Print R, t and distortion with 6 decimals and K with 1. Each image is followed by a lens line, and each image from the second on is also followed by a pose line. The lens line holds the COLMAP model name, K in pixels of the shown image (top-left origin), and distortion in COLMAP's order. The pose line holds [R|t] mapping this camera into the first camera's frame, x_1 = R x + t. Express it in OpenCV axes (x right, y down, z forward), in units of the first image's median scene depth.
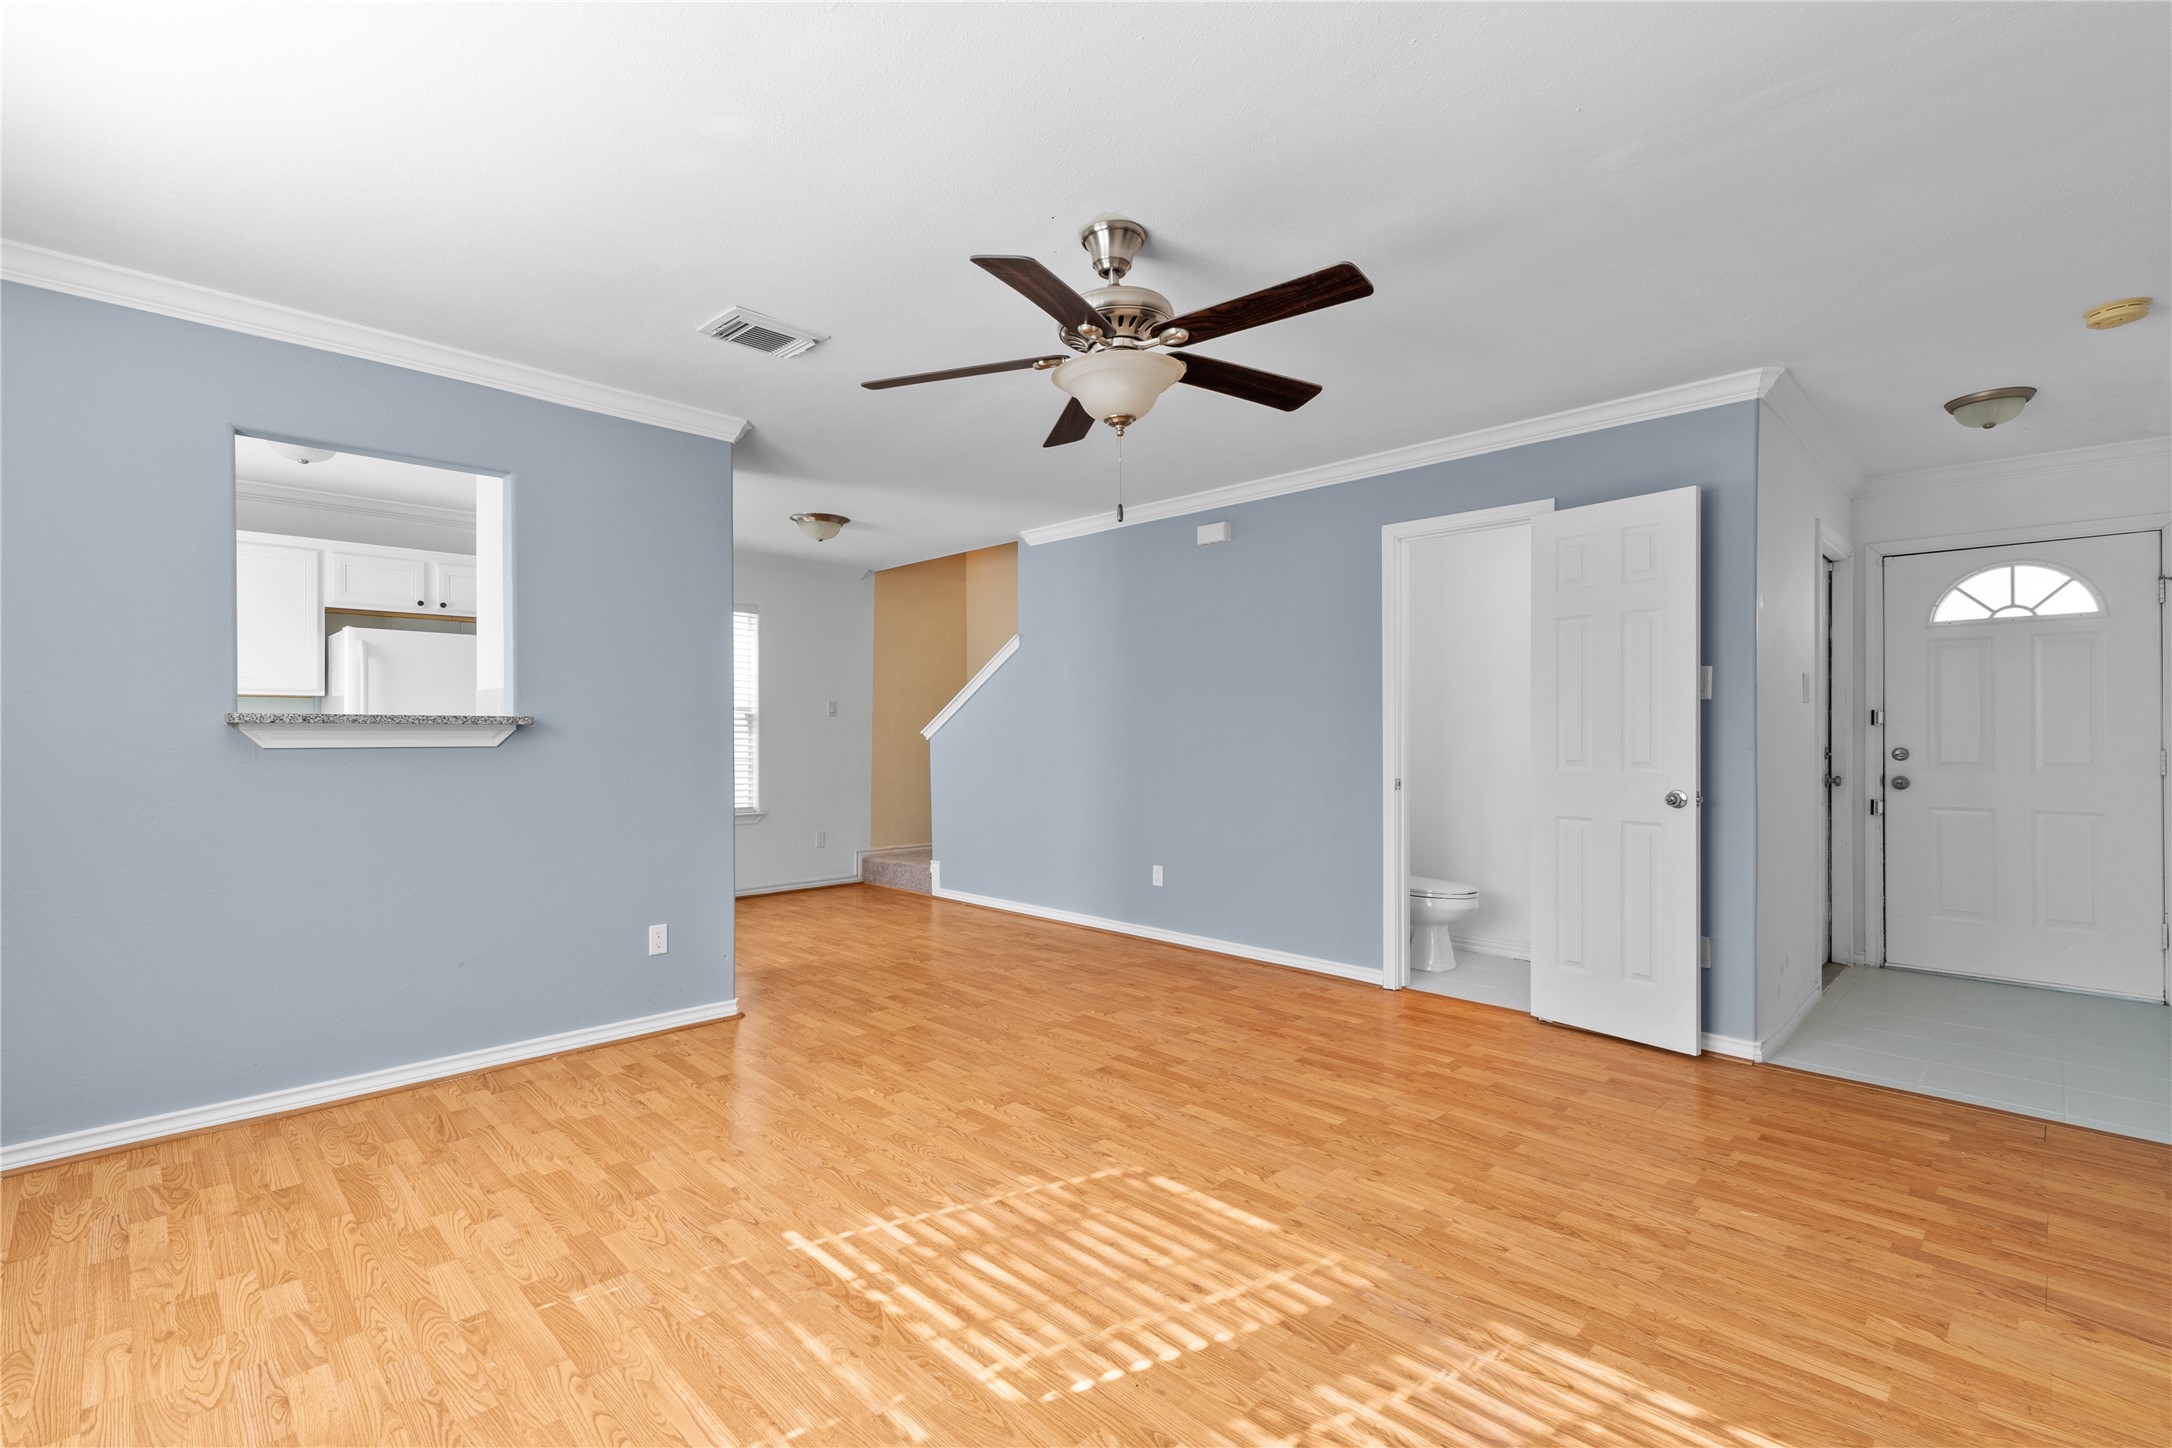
lens RADIAL K [[943.3, 0, 1086.5], [0, 943.3, 745.4], [0, 0, 1]] dist [-0.005671, -0.000834]
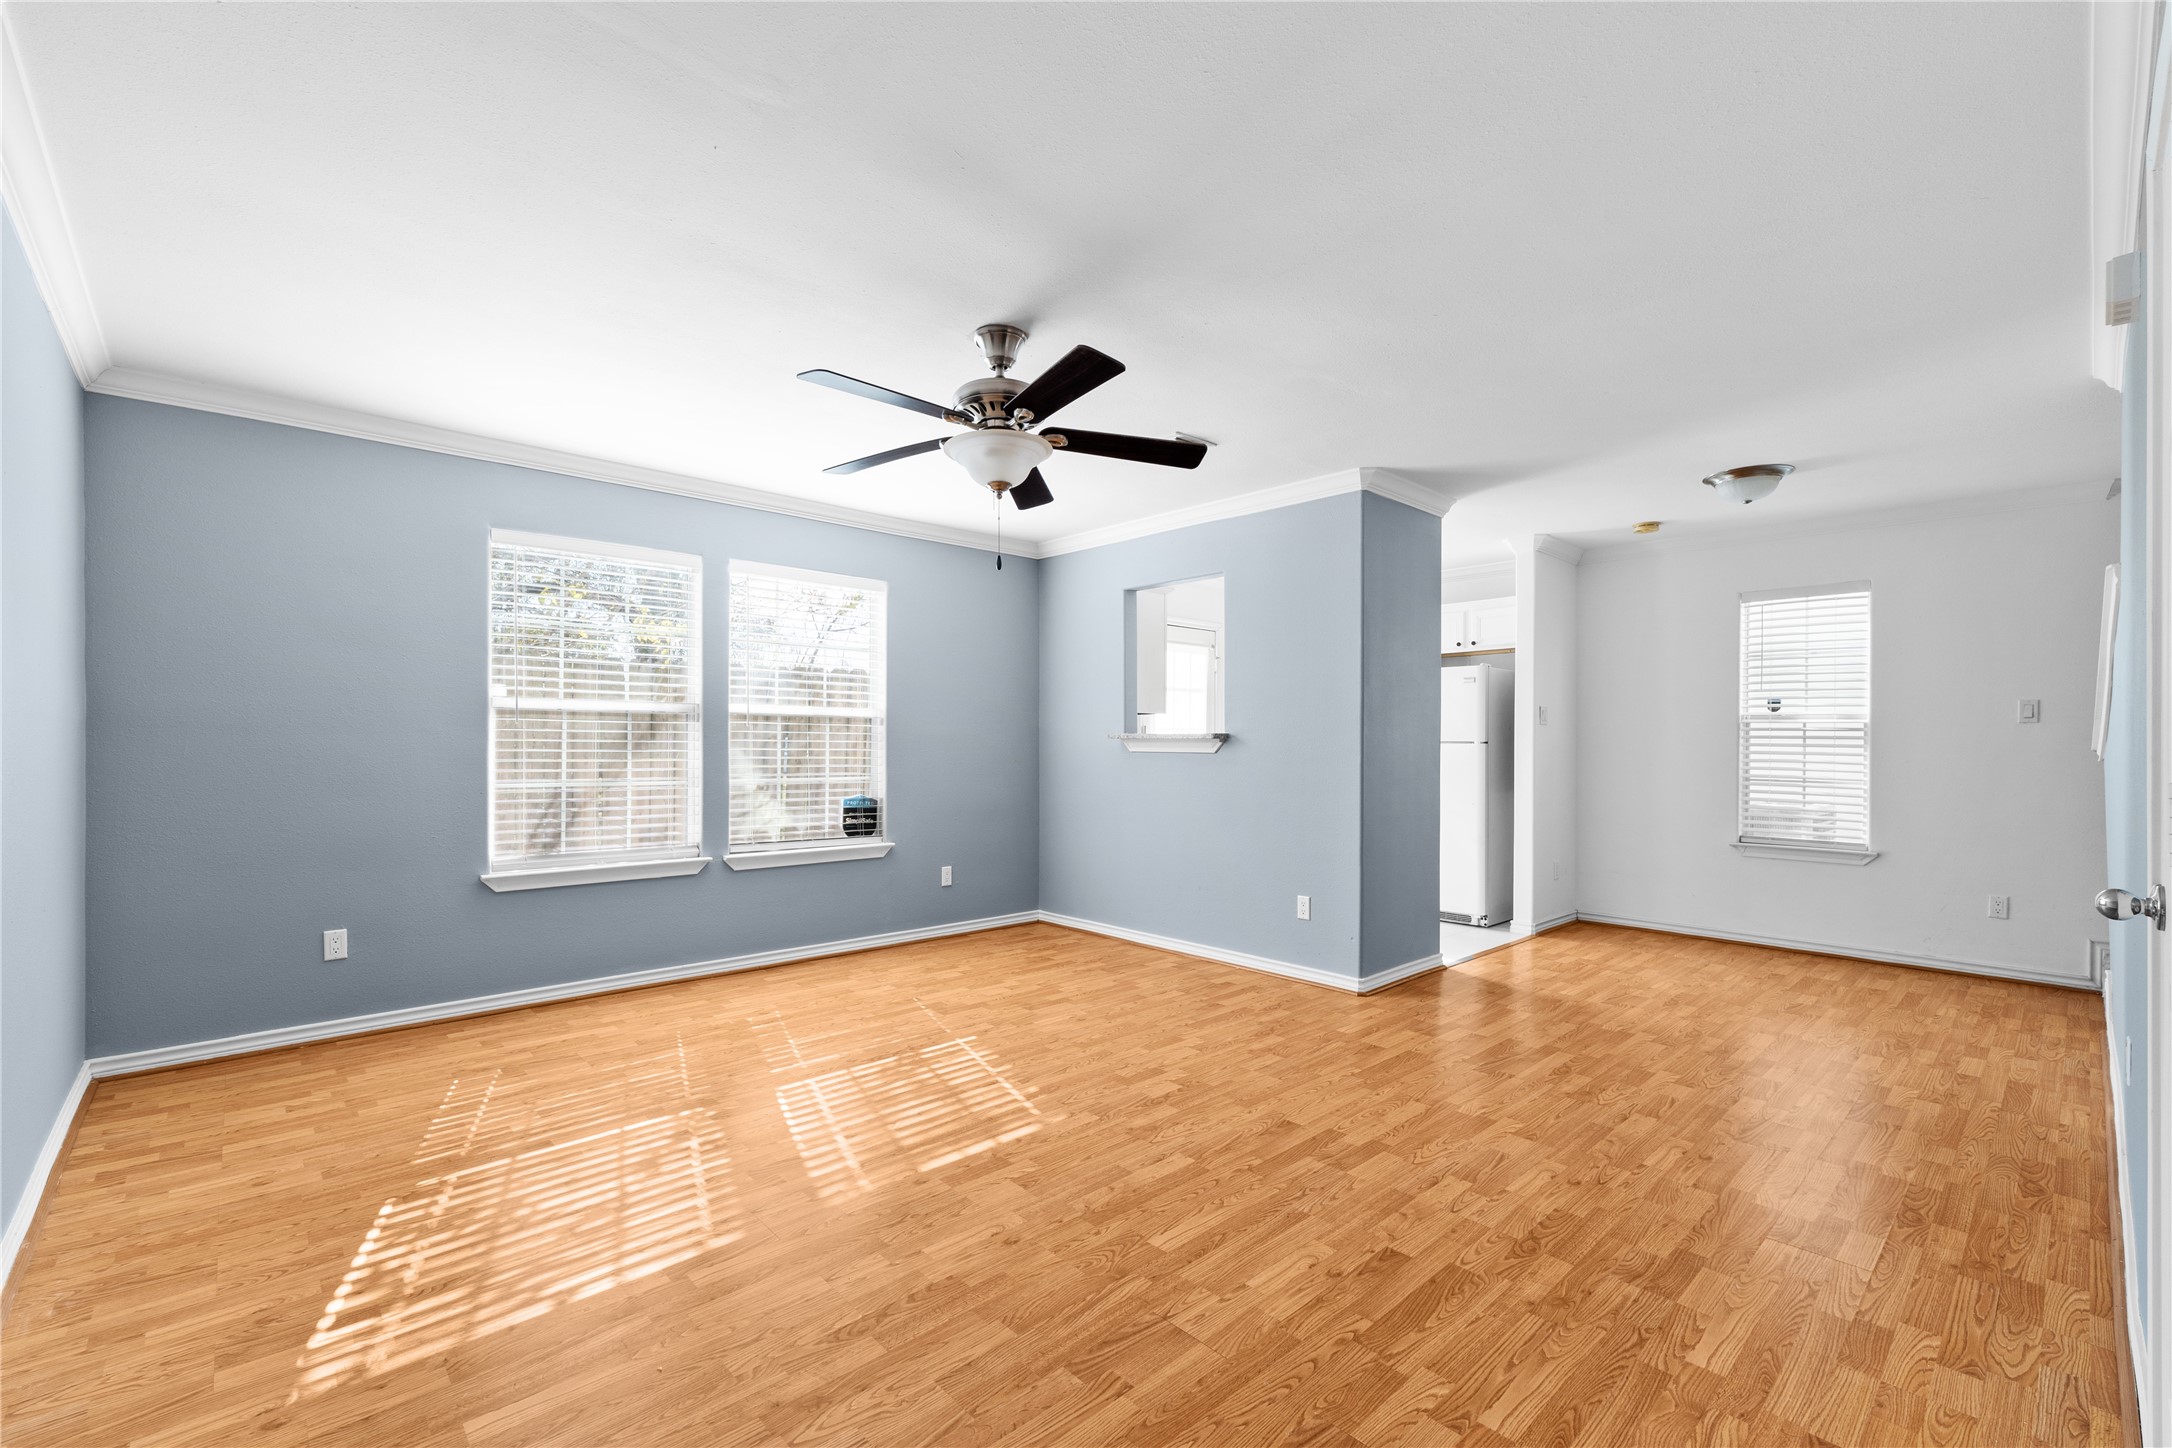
lens RADIAL K [[943.3, 0, 1083.7], [0, 943.3, 720.9], [0, 0, 1]] dist [-0.005671, -0.000834]
pose [[-0.050403, -0.025815, -0.998395, 0.947451], [-0.016270, 0.999554, -0.025024, -0.007248], [0.998596, 0.014983, -0.050800, 0.877779]]
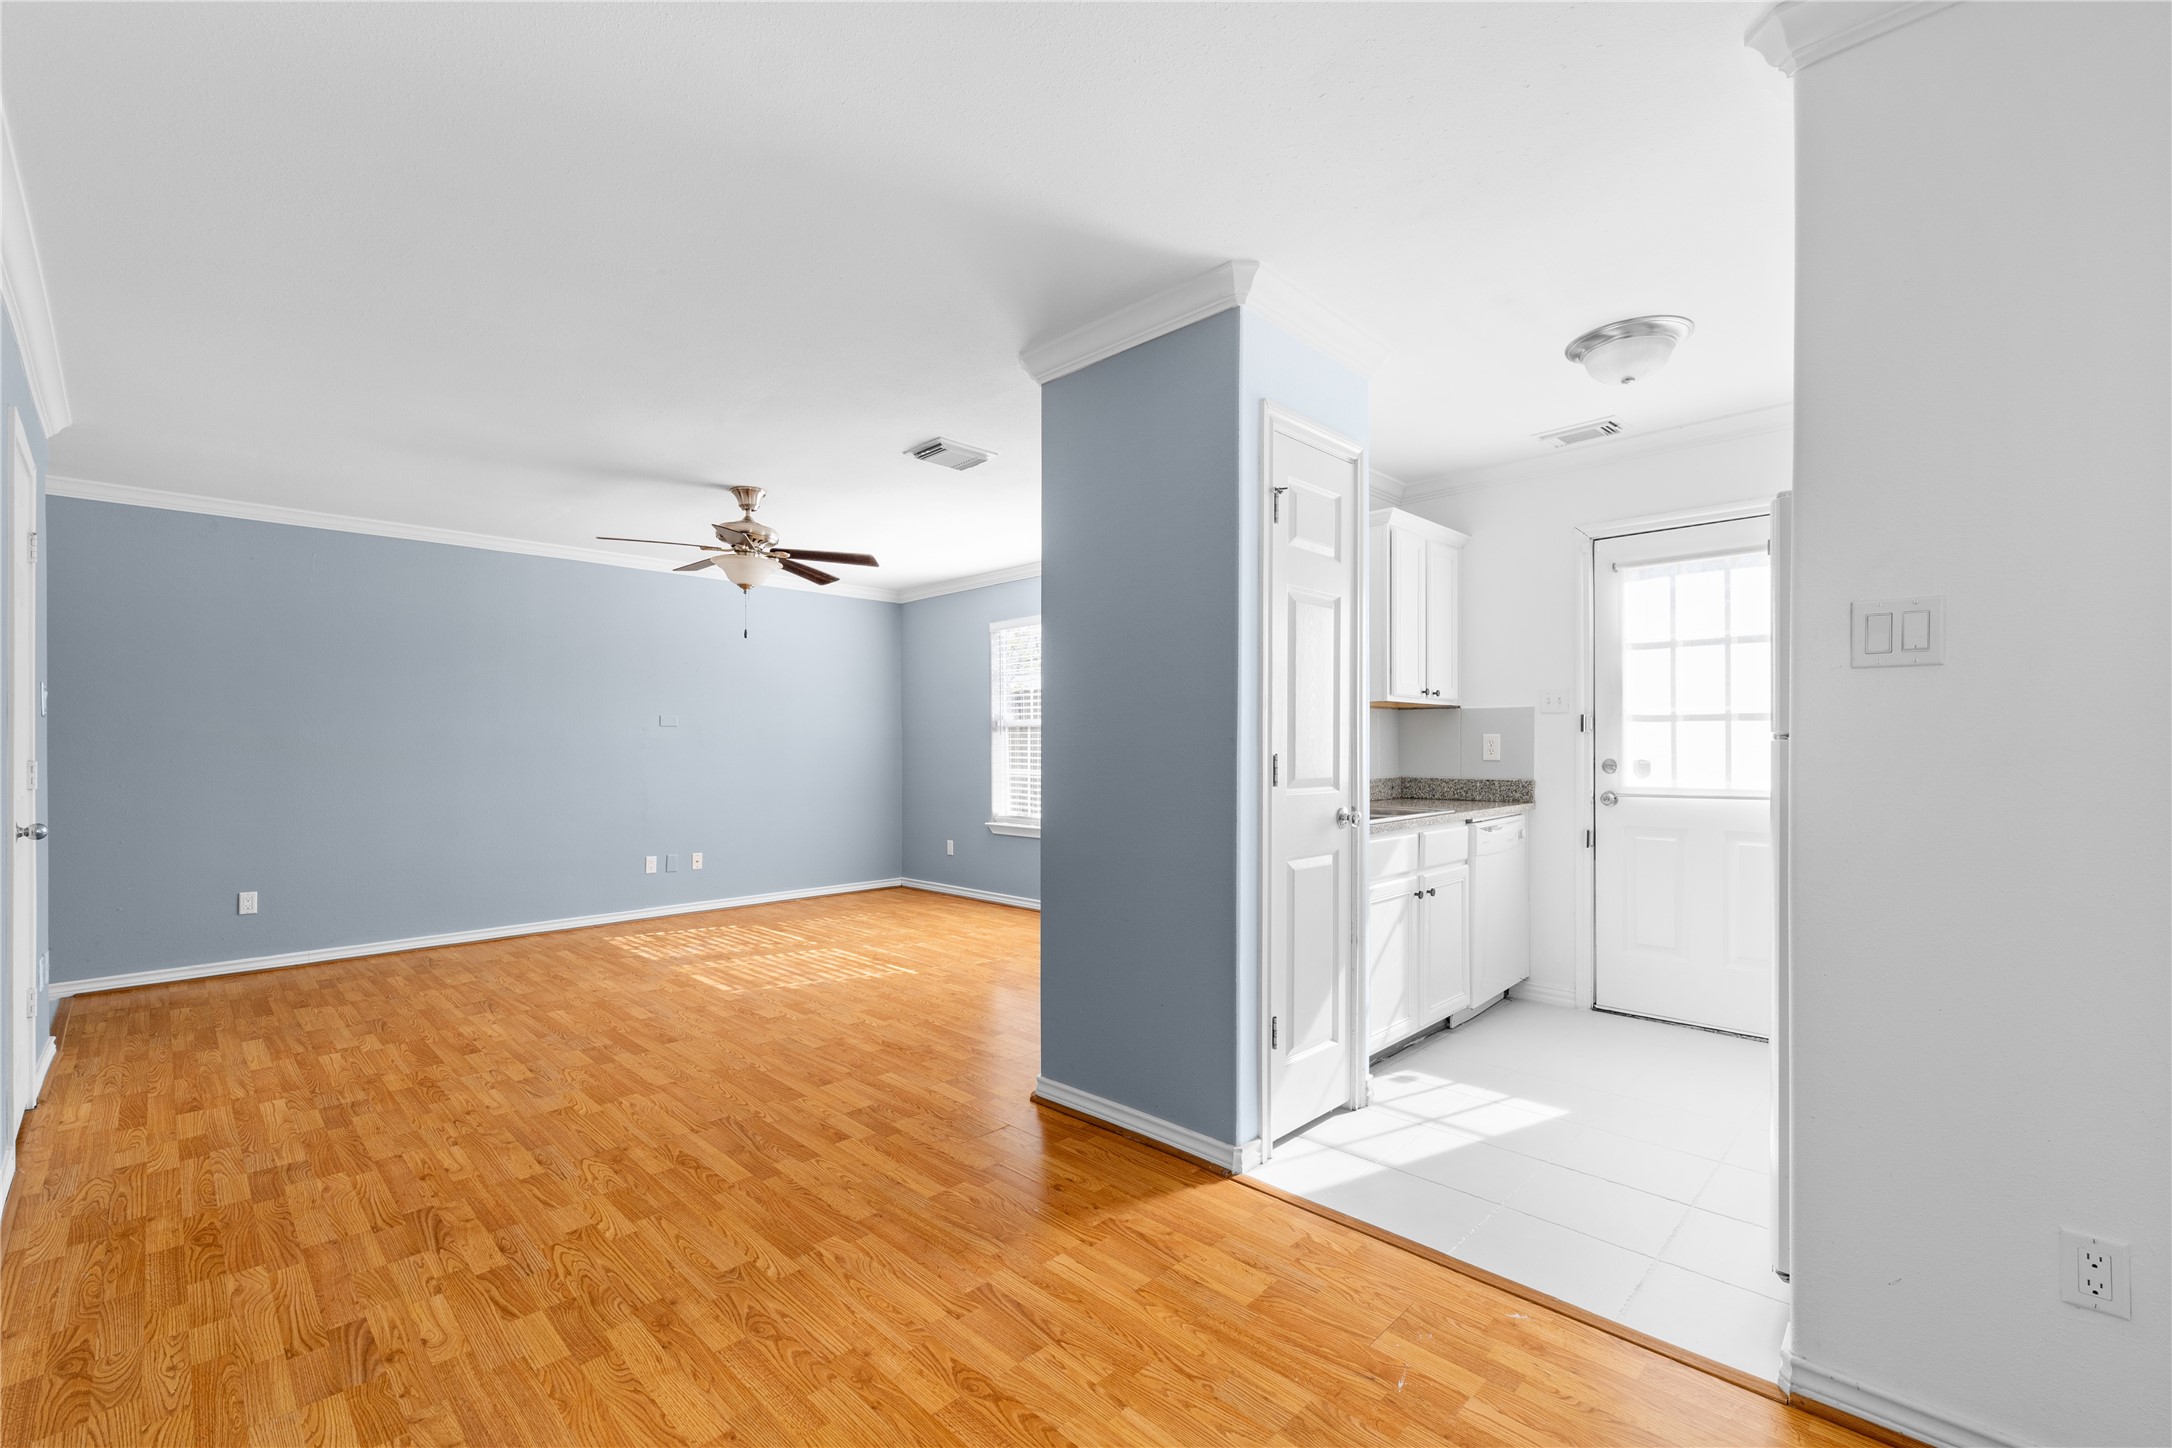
lens RADIAL K [[943.3, 0, 1077.6], [0, 943.3, 736.2], [0, 0, 1]] dist [-0.005671, -0.000834]
pose [[-0.999723, -0.000587, 0.023535, -0.516154], [-0.000495, 0.999992, 0.003955, -0.029474], [-0.023537, 0.003942, -0.999715, 2.195911]]
